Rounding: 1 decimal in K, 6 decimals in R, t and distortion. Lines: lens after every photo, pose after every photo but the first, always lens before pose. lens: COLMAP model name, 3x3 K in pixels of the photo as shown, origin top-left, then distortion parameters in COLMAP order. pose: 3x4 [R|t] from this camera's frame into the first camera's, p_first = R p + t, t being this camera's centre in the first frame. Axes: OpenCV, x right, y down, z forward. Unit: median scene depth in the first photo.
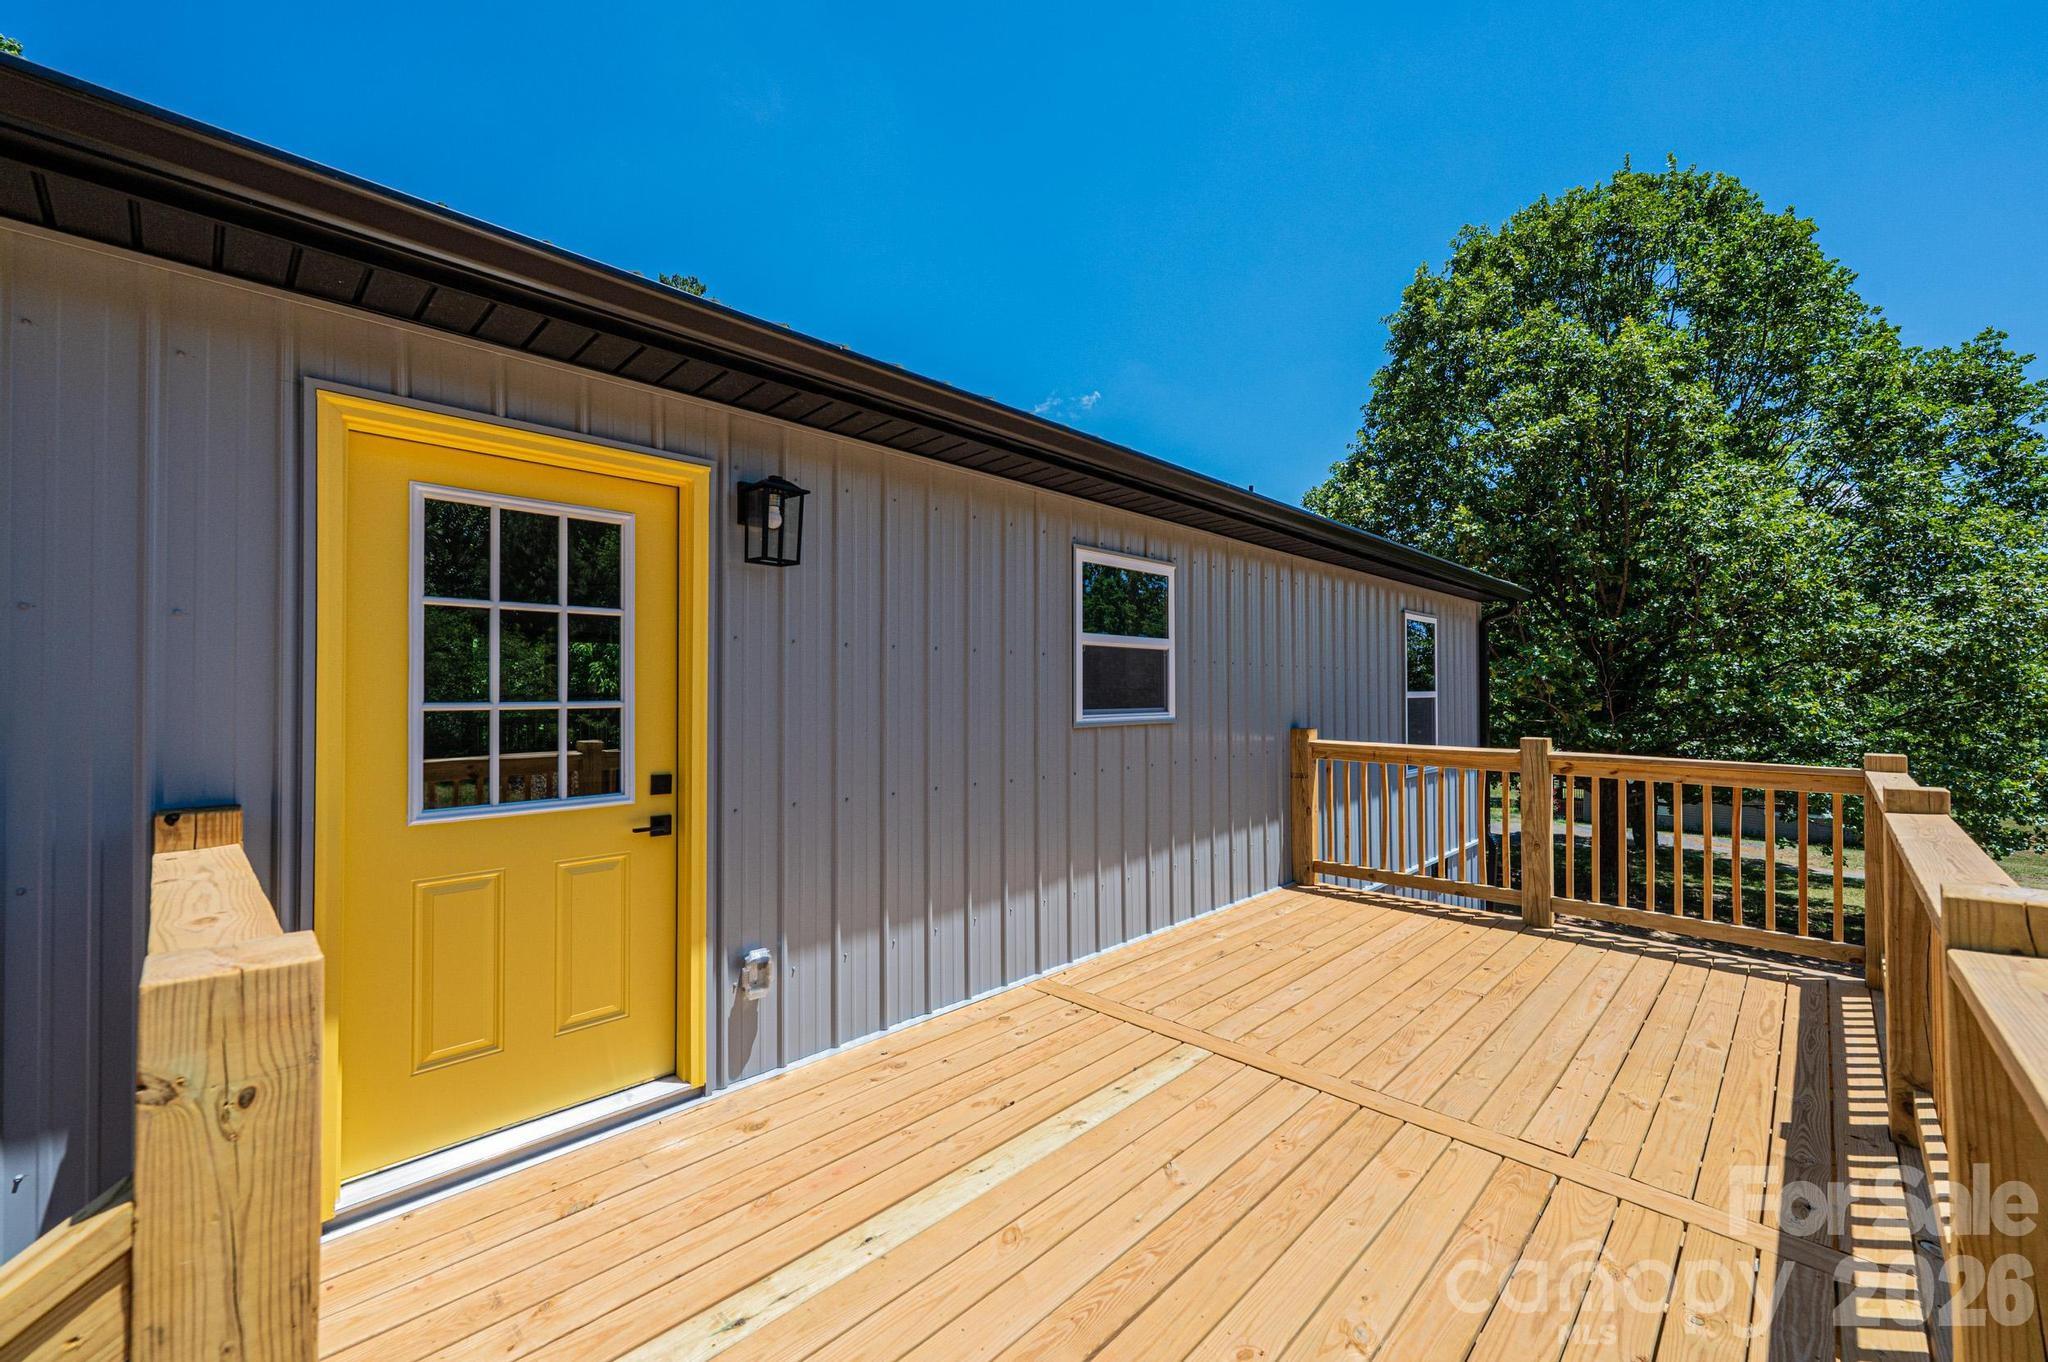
lens RADIAL K [[811.8, 0, 1024.0], [0, 811.8, 681.0], [0, 0, 1]] dist [-0.000494, -0.000288]
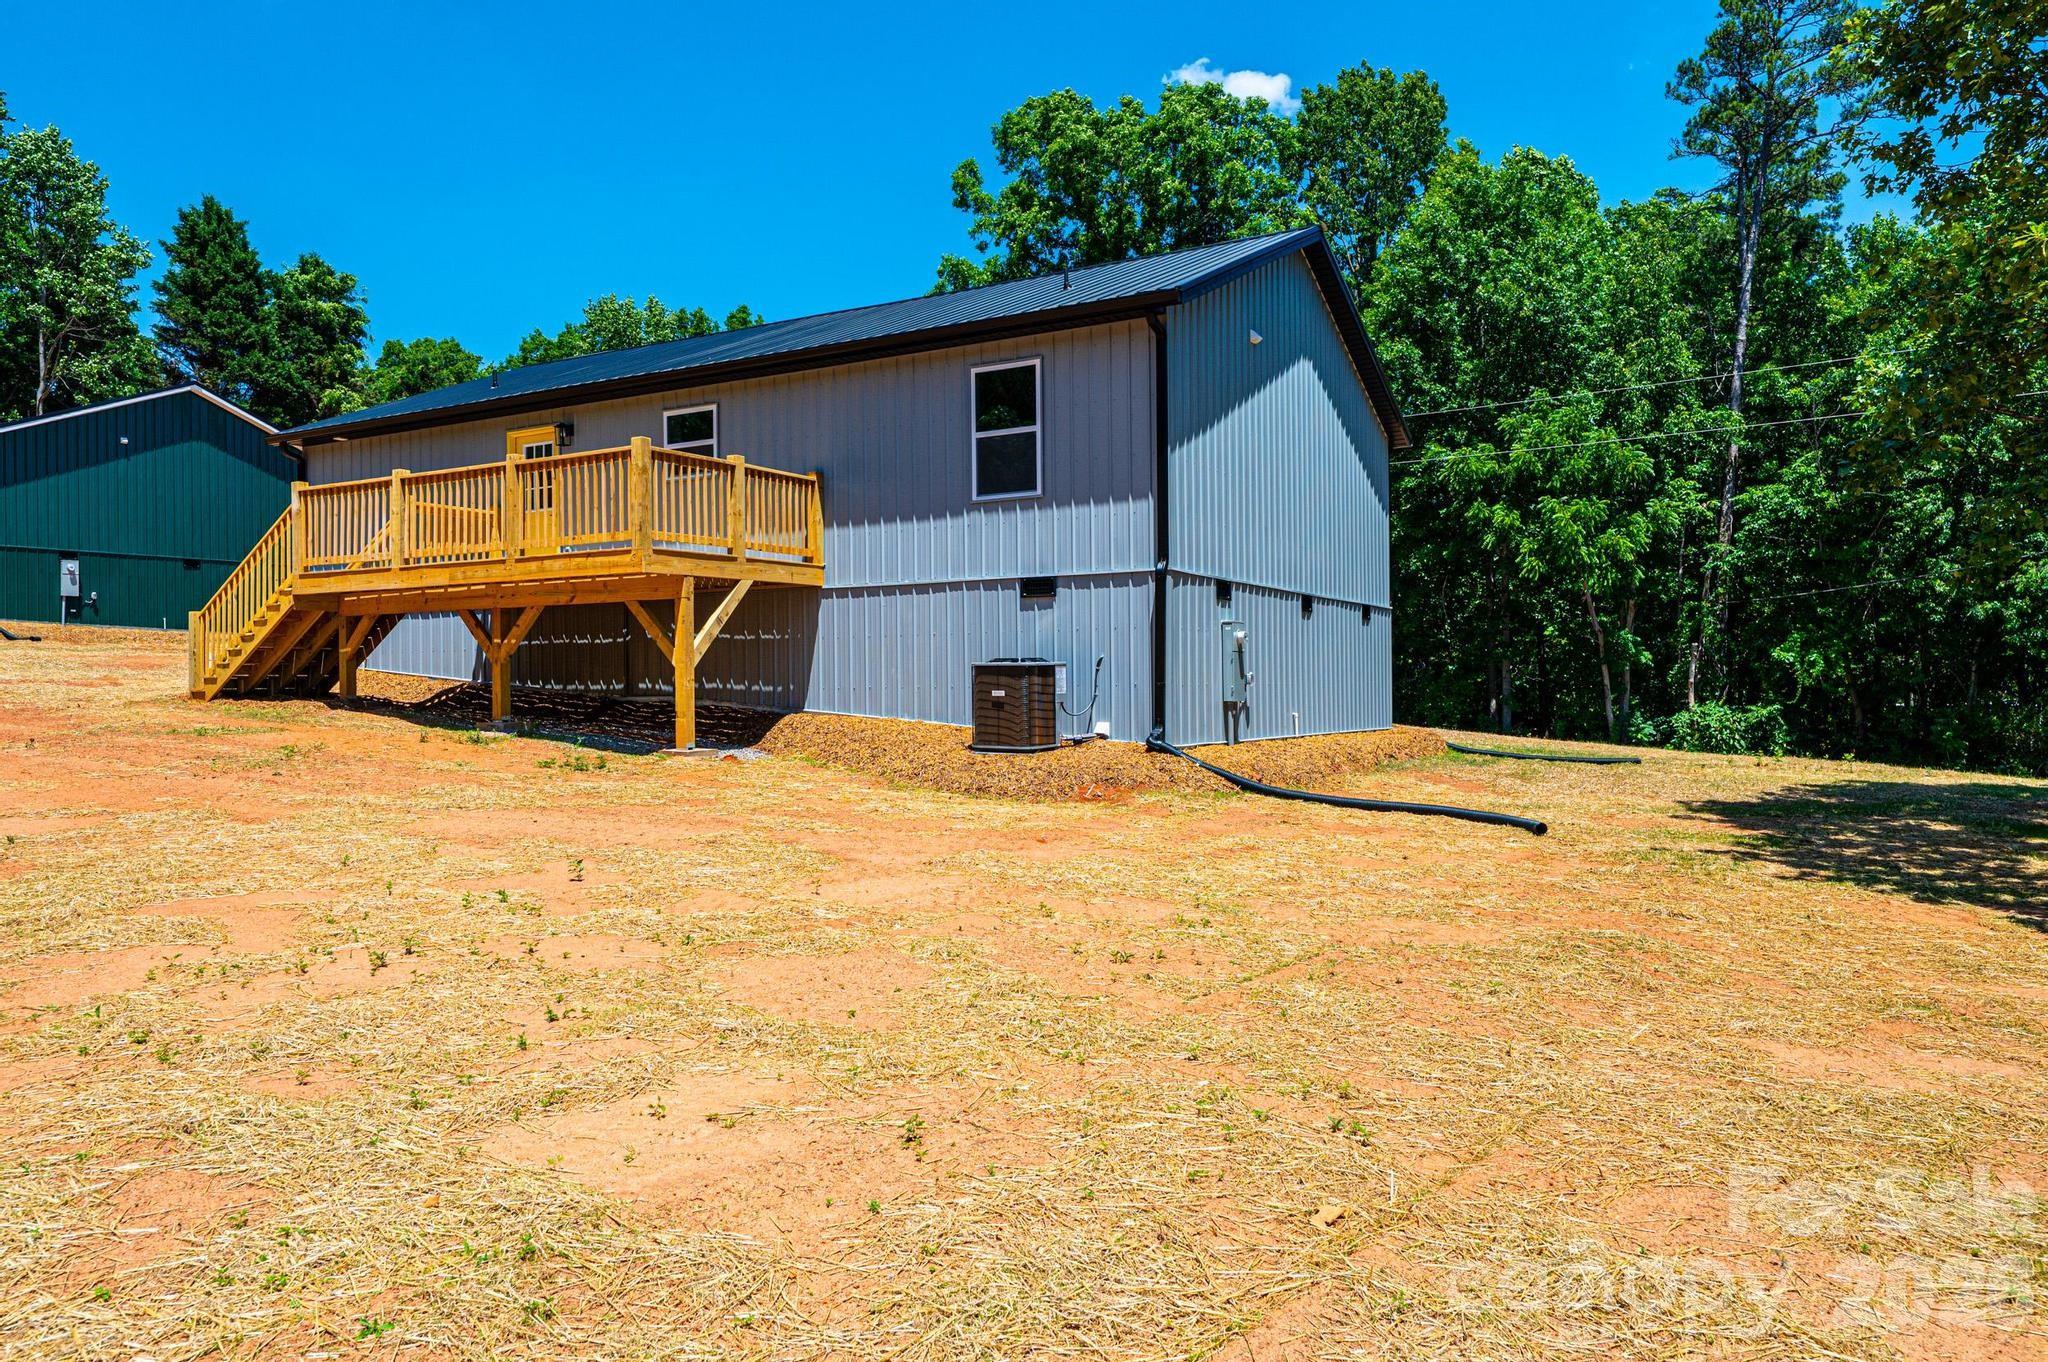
lens RADIAL K [[1330.3, 0, 1024.0], [0, 1330.3, 681.0], [0, 0, 1]] dist [0.003395, 0.001402]
pose [[0.261180, -0.009223, -0.965246, 4.452813], [0.017104, 0.999842, -0.004926, 0.731718], [0.965138, -0.015223, 0.261297, 1.003382]]
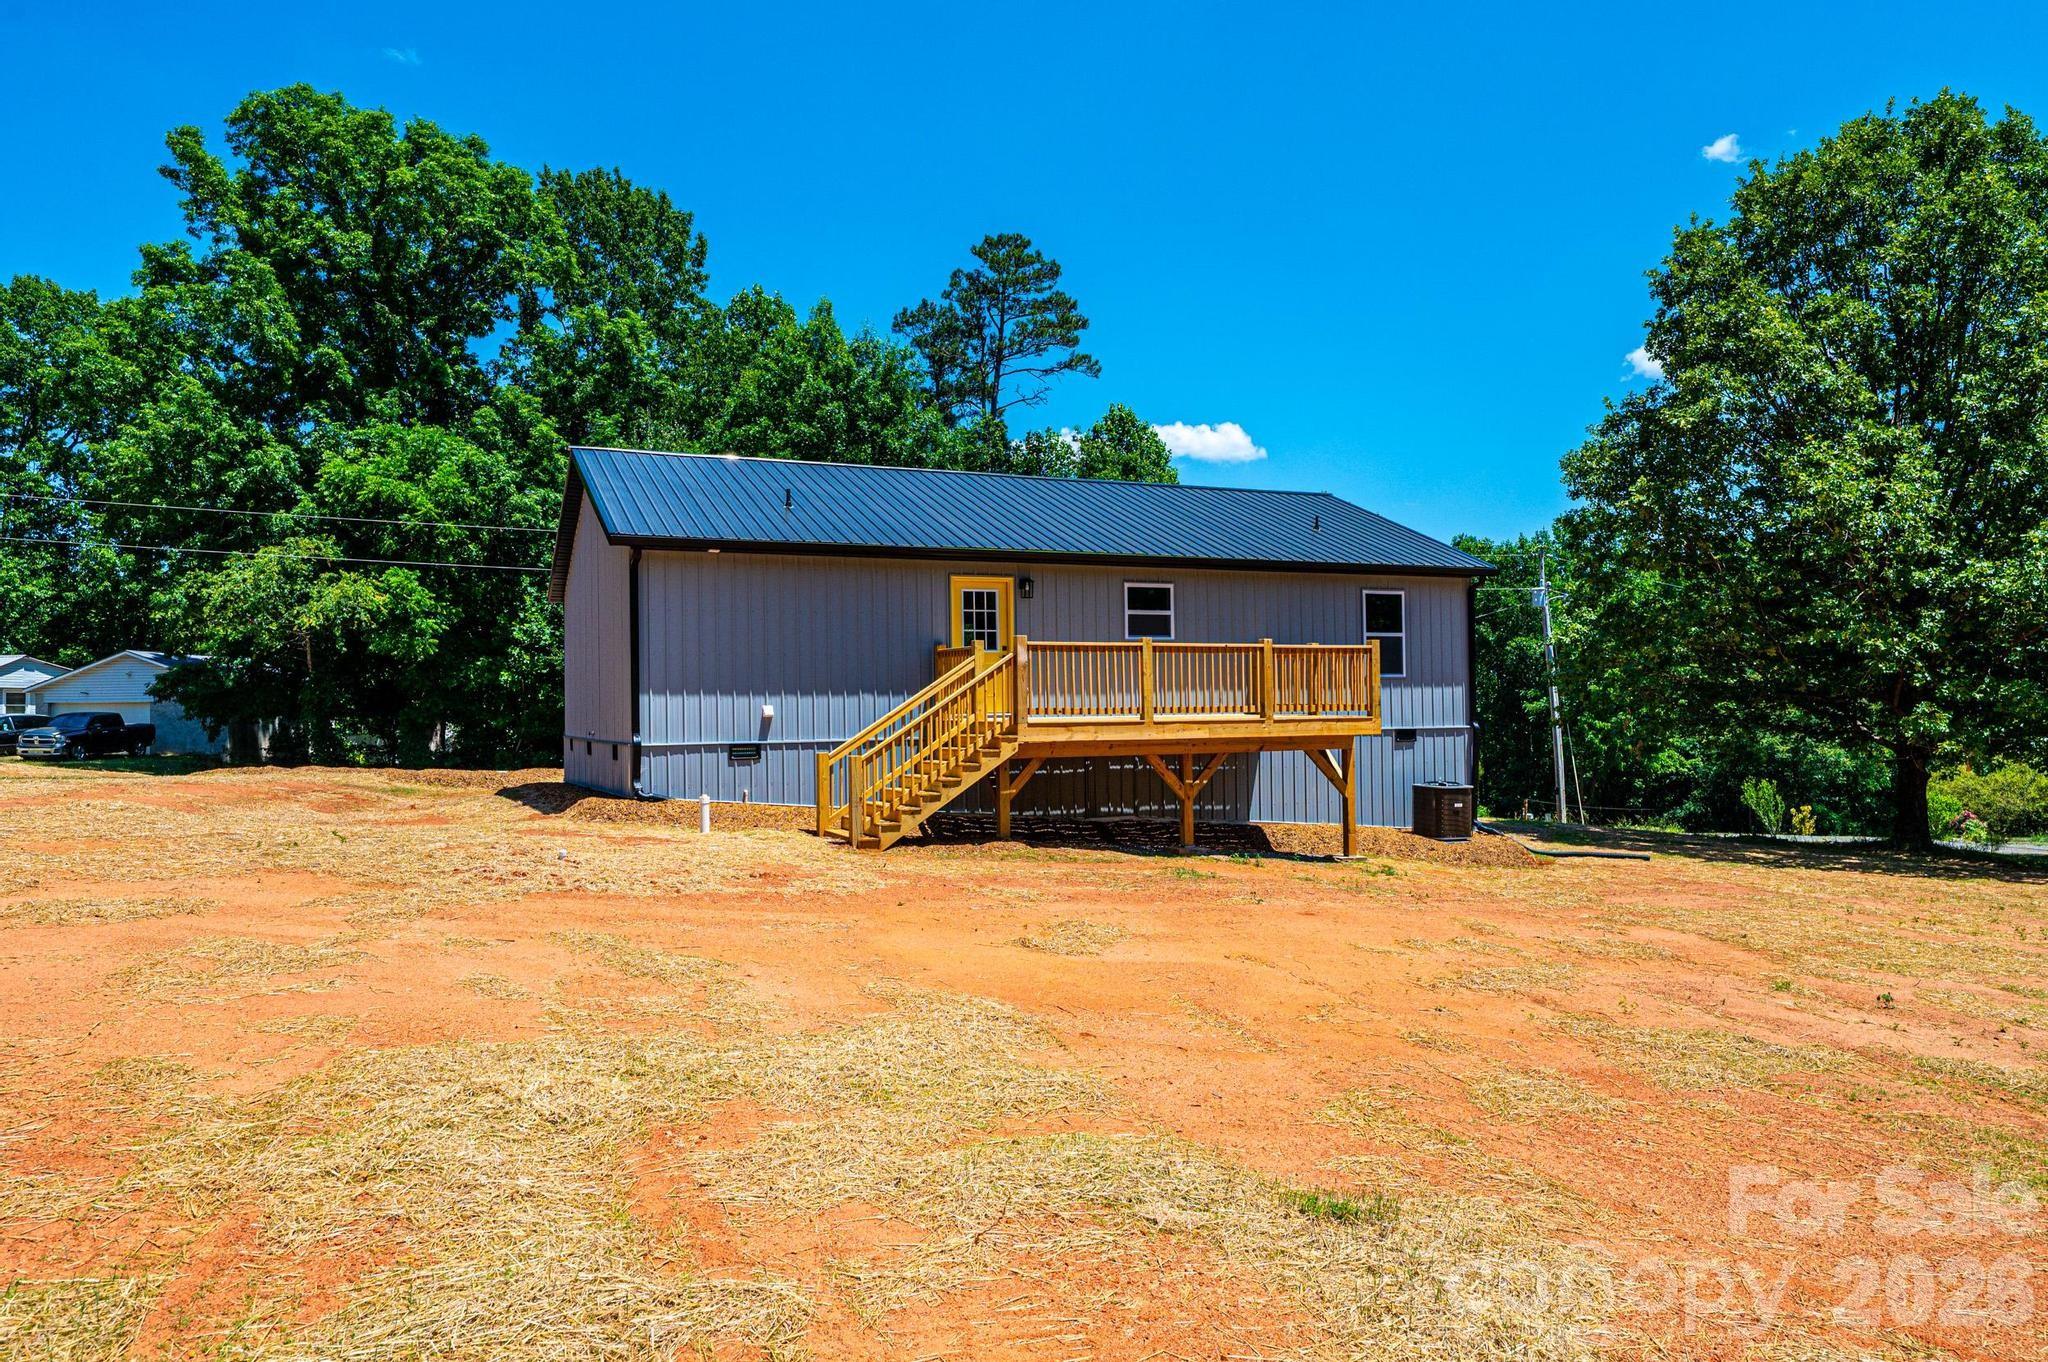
lens RADIAL K [[1351.3, 0, 1033.9], [0, 1351.3, 690.5], [0, 0, 1]] dist [0.015546, 0.000446]
pose [[0.928513, -0.023523, -0.370554, 1.671074], [0.020184, 0.999713, -0.012886, 0.311512], [0.370751, 0.004486, 0.928721, -3.981608]]
